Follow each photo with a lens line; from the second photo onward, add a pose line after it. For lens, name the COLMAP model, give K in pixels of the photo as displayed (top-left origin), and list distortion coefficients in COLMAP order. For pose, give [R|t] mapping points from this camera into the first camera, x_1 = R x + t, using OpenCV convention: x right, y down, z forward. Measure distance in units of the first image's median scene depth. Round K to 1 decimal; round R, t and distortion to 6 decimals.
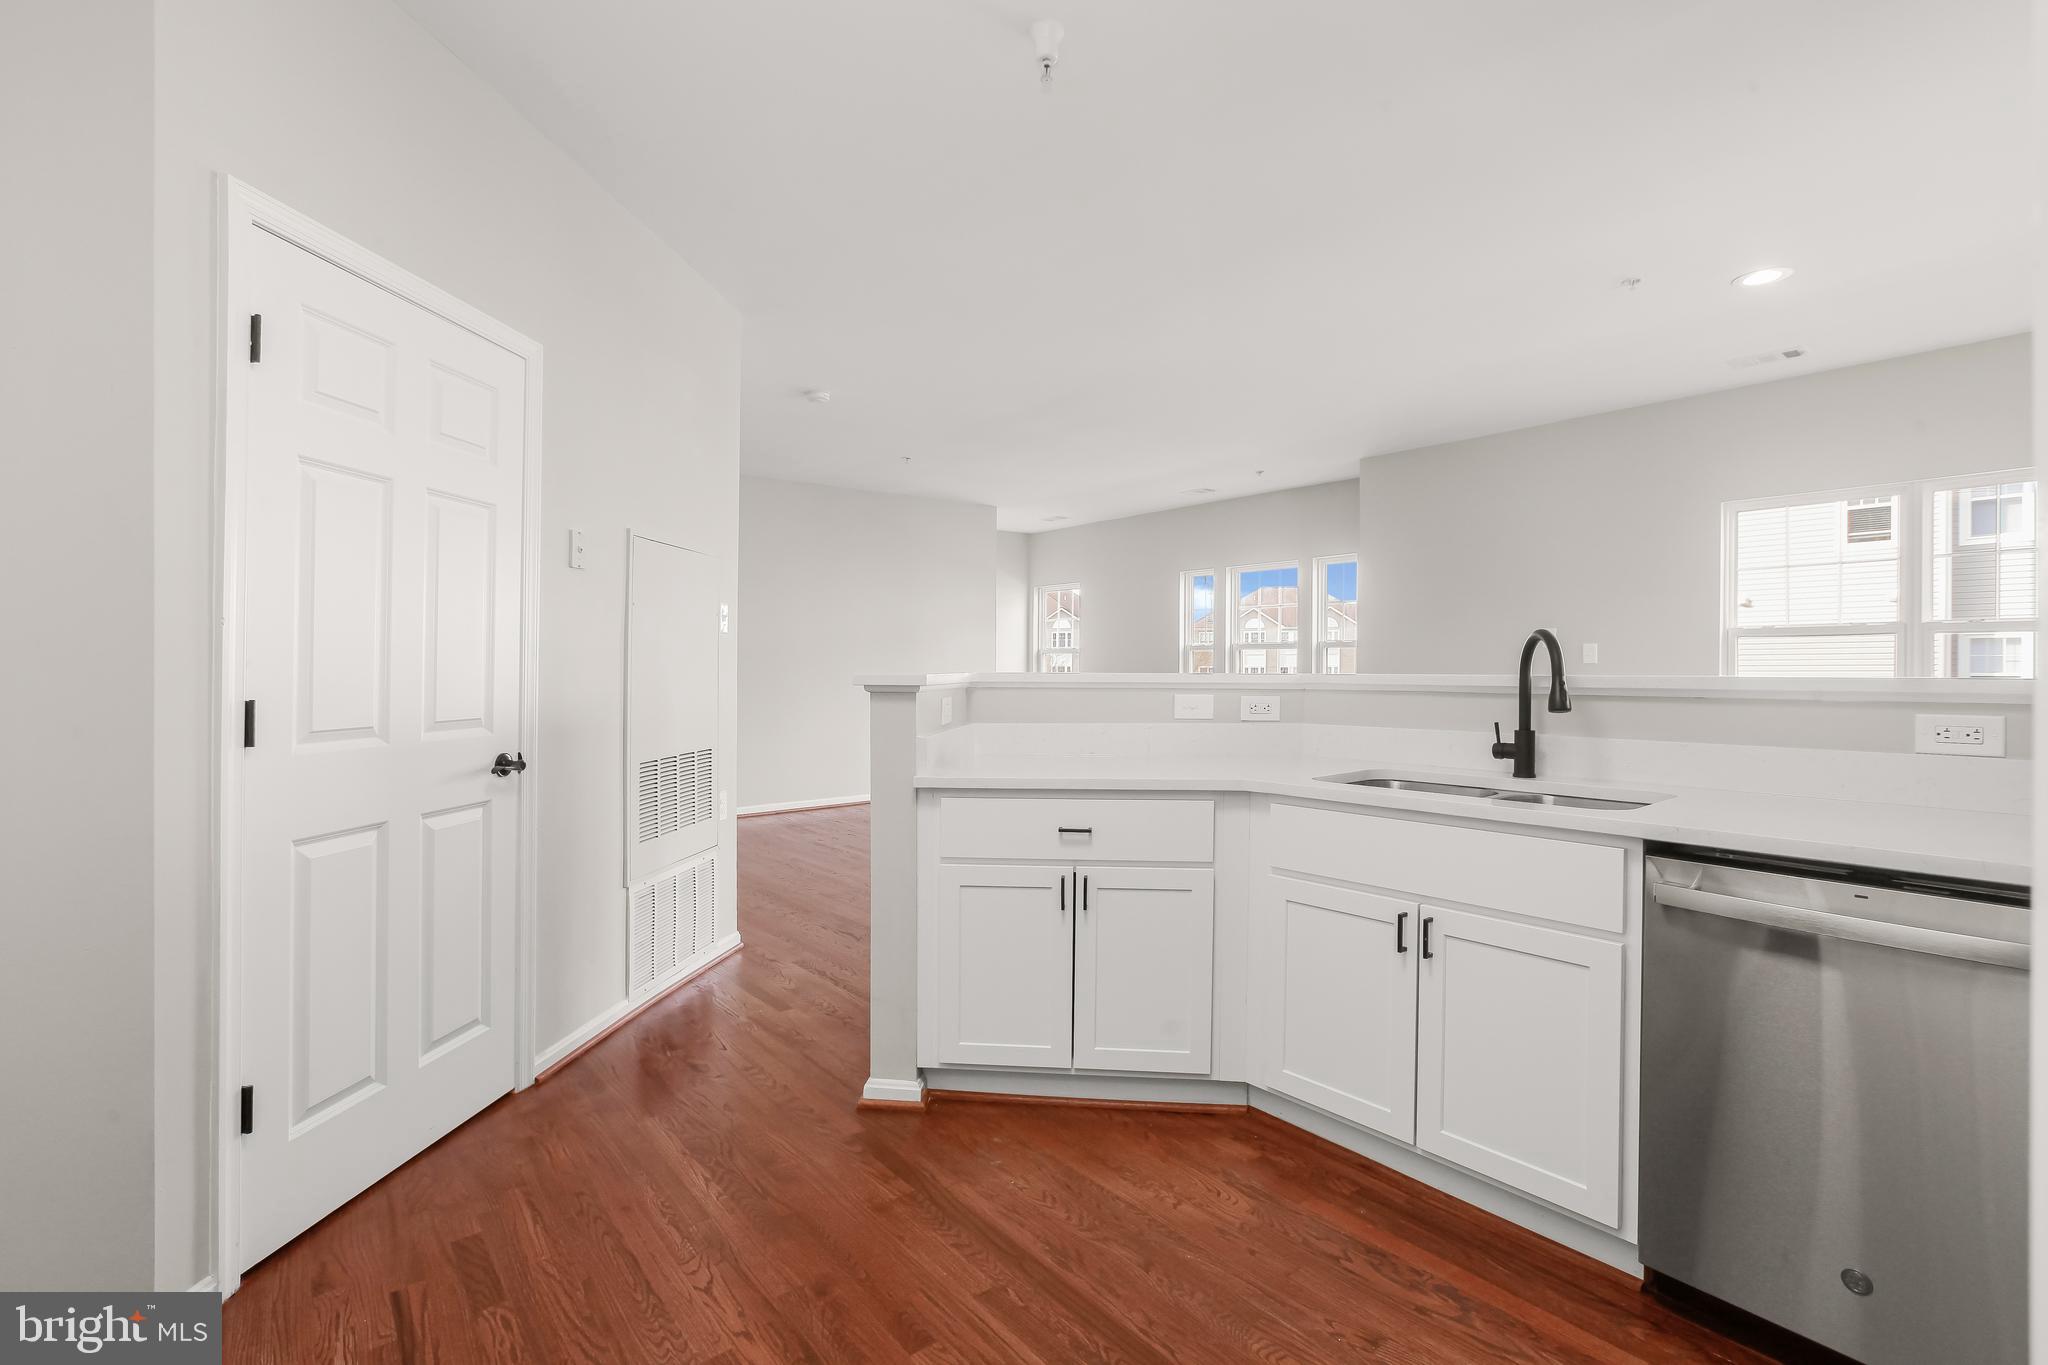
lens RADIAL K [[935.8, 0, 1013.3], [0, 935.8, 681.6], [0, 0, 1]] dist [-0.036422, 0.020709]
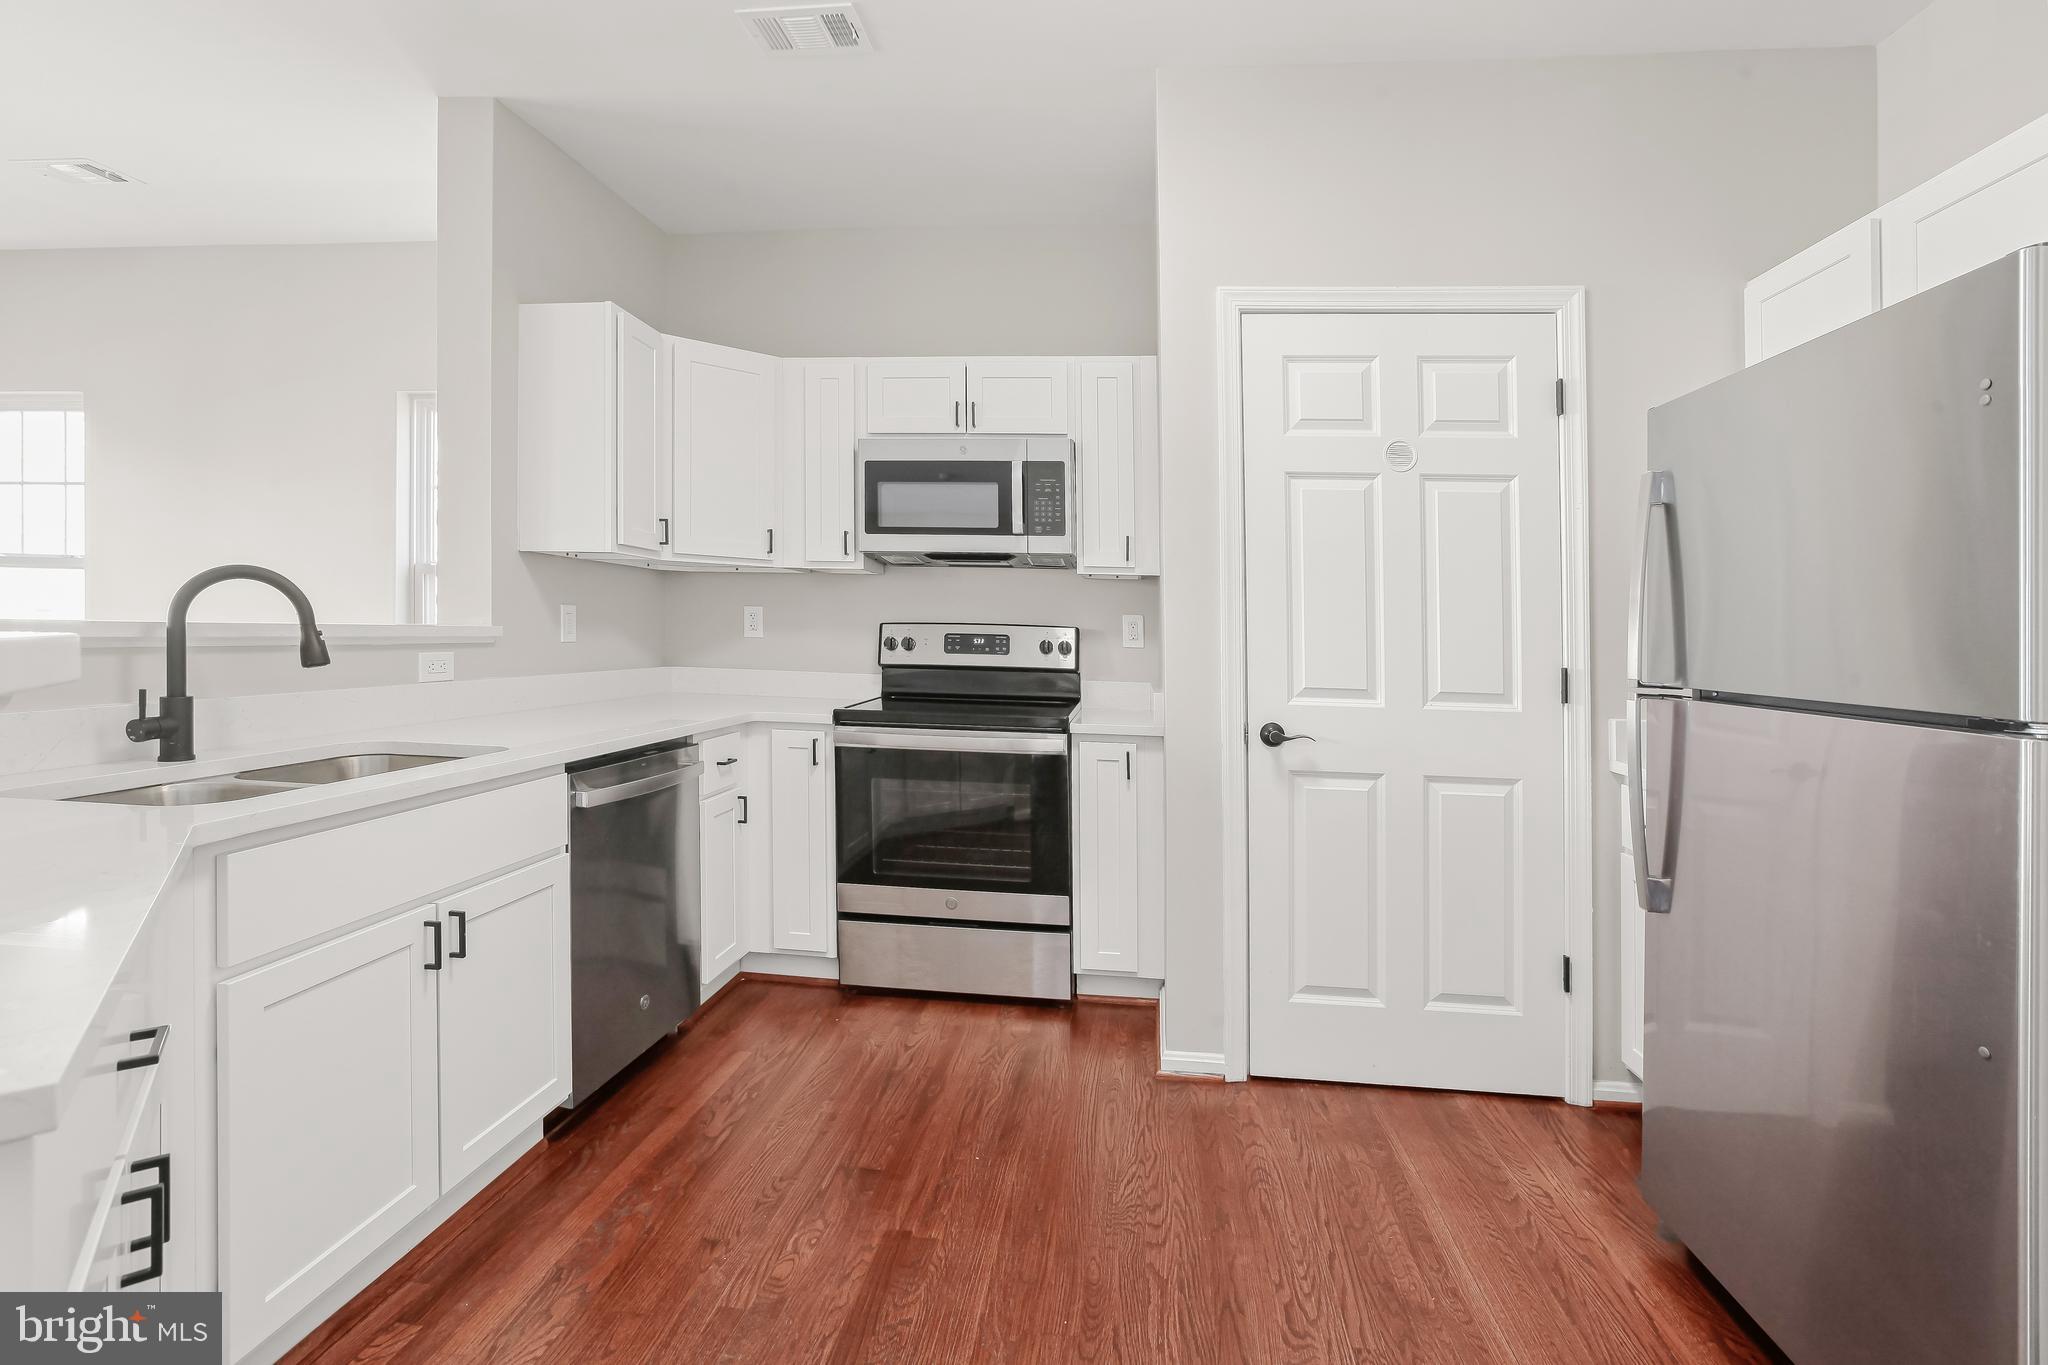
lens RADIAL K [[948.3, 0, 1022.0], [0, 948.3, 620.8], [0, 0, 1]] dist [-0.037497, 0.020656]
pose [[-0.696131, -0.011361, 0.717825, -0.466314], [-0.016630, 0.999862, -0.000303, -0.020667], [-0.717722, -0.012149, -0.696224, 1.038039]]
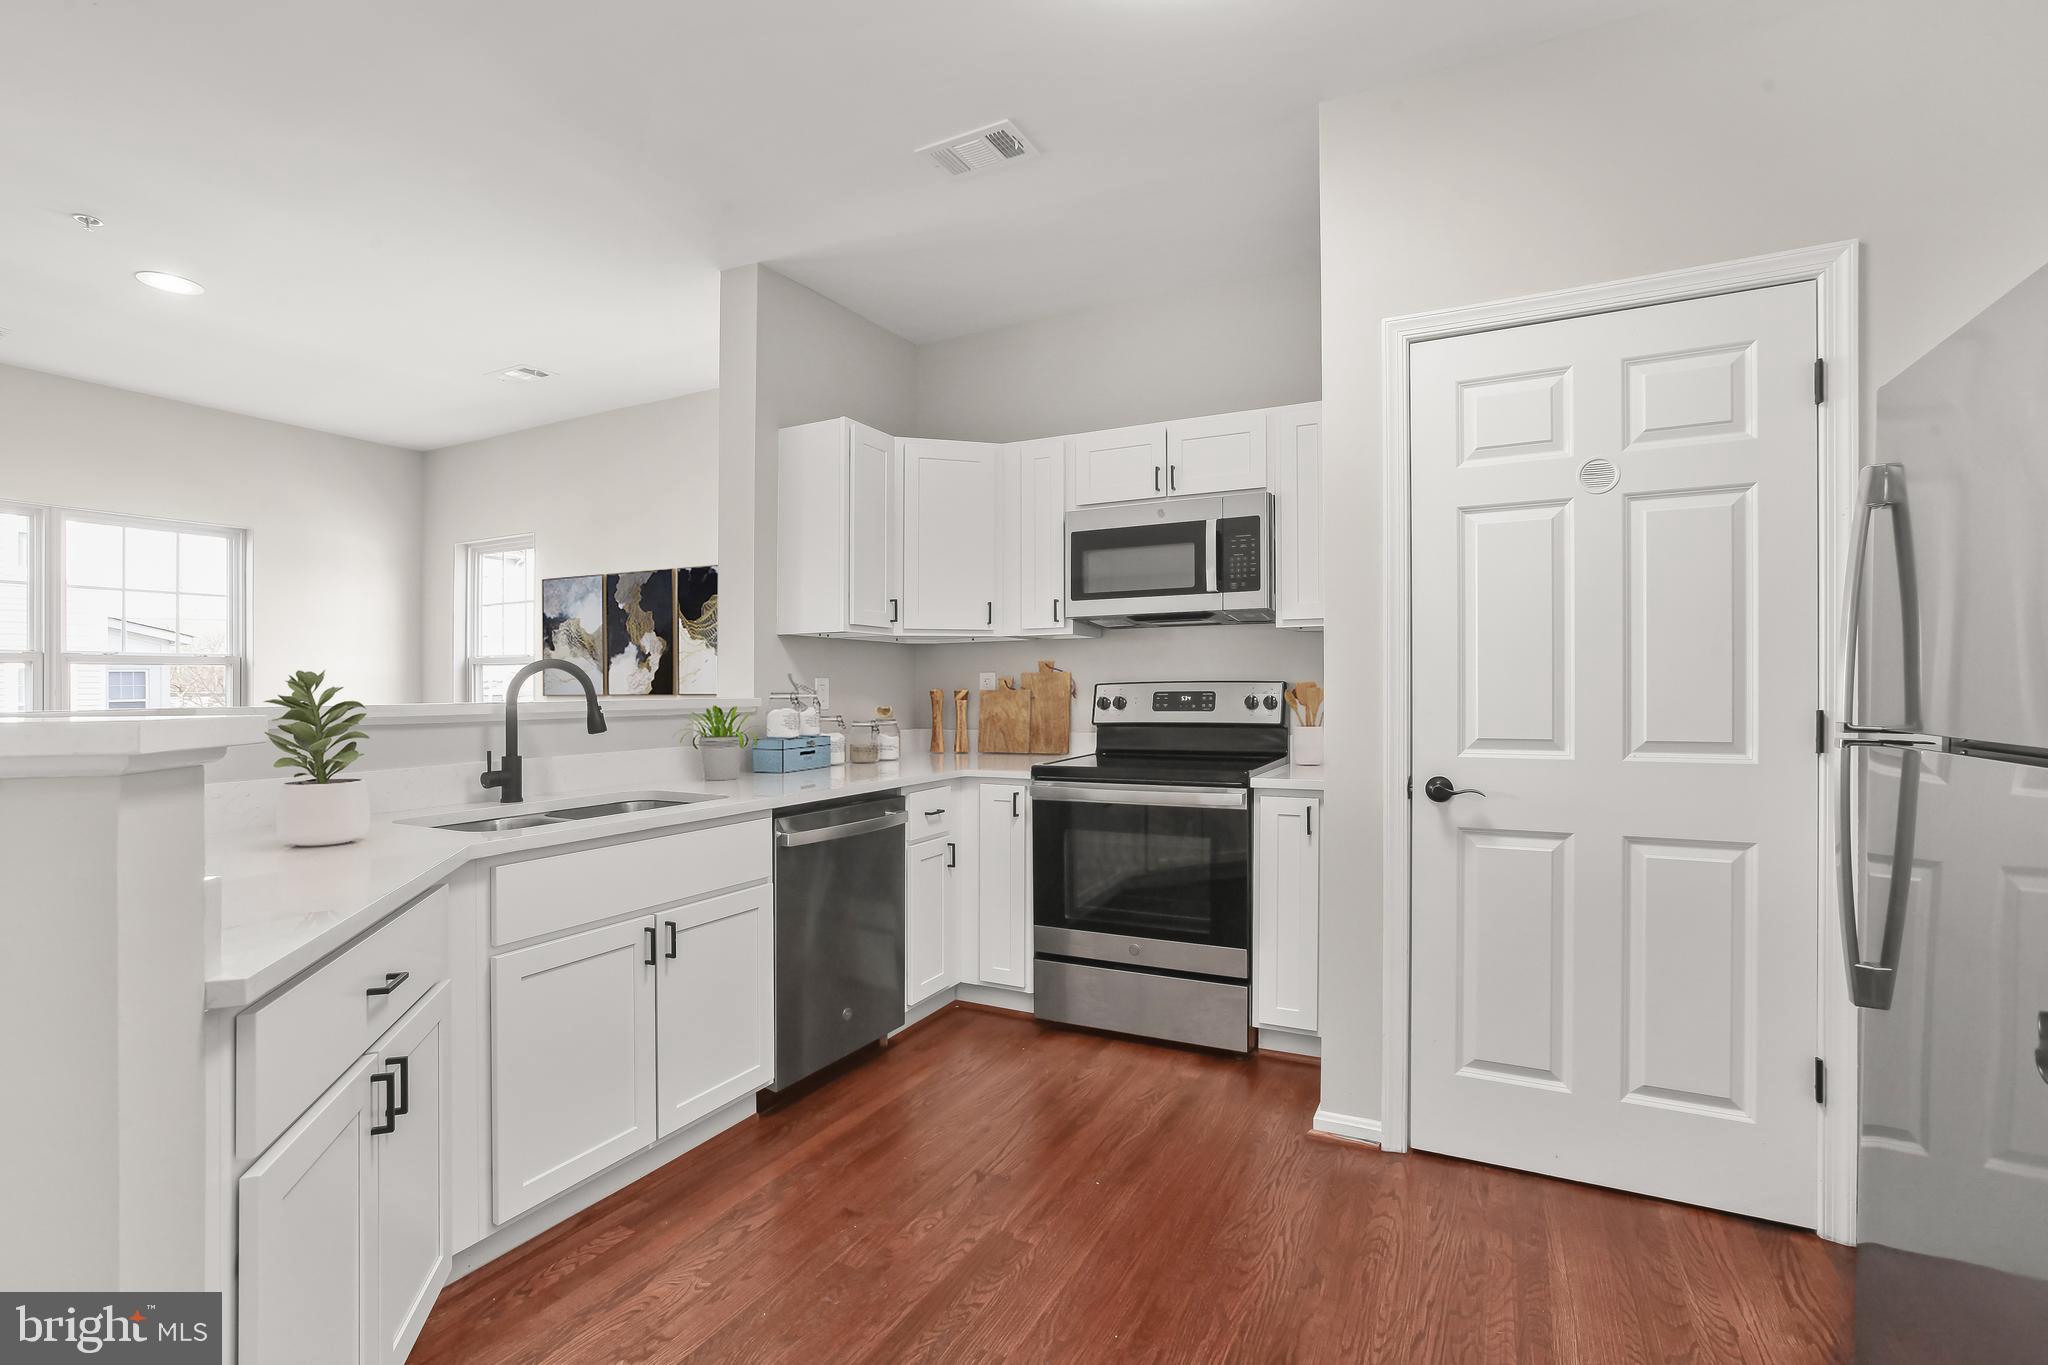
lens RADIAL K [[935.8, 0, 1013.3], [0, 935.8, 681.6], [0, 0, 1]] dist [-0.036422, 0.020709]
pose [[-0.391355, 0.008956, 0.920196, -0.626794], [0.020296, 0.999793, -0.001100, -0.019128], [-0.920016, 0.018246, -0.391456, 0.889936]]
